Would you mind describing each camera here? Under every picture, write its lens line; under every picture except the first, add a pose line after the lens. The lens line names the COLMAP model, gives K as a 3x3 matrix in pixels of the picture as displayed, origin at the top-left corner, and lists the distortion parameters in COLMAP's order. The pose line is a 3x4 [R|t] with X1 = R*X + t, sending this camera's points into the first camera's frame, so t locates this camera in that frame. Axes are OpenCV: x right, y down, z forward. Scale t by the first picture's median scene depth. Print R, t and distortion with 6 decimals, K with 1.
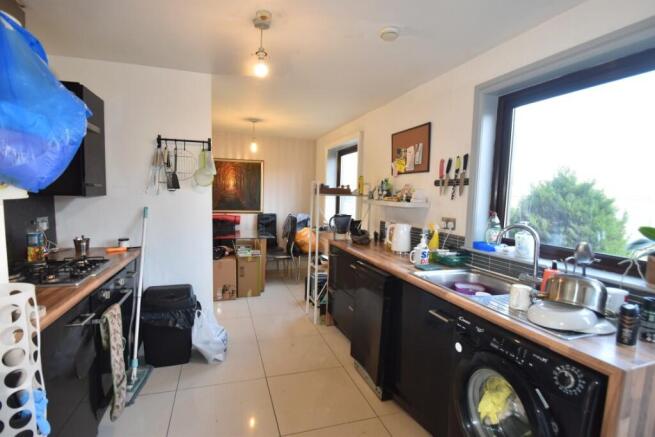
lens RADIAL K [[317.9, 0, 325.9], [0, 317.9, 220.0], [0, 0, 1]] dist [-0.004088, -0.000066]
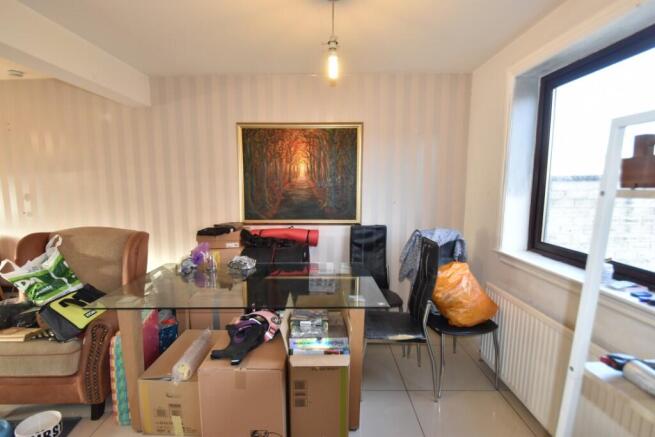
lens RADIAL K [[317.9, 0, 328.1], [0, 317.9, 219.9], [0, 0, 1]] dist [-0.004088, -0.000066]
pose [[0.949812, 0.009462, -0.312677, -0.089964], [-0.002477, 0.999739, 0.022728, -0.042888], [0.312811, -0.020812, 0.949587, 0.509174]]
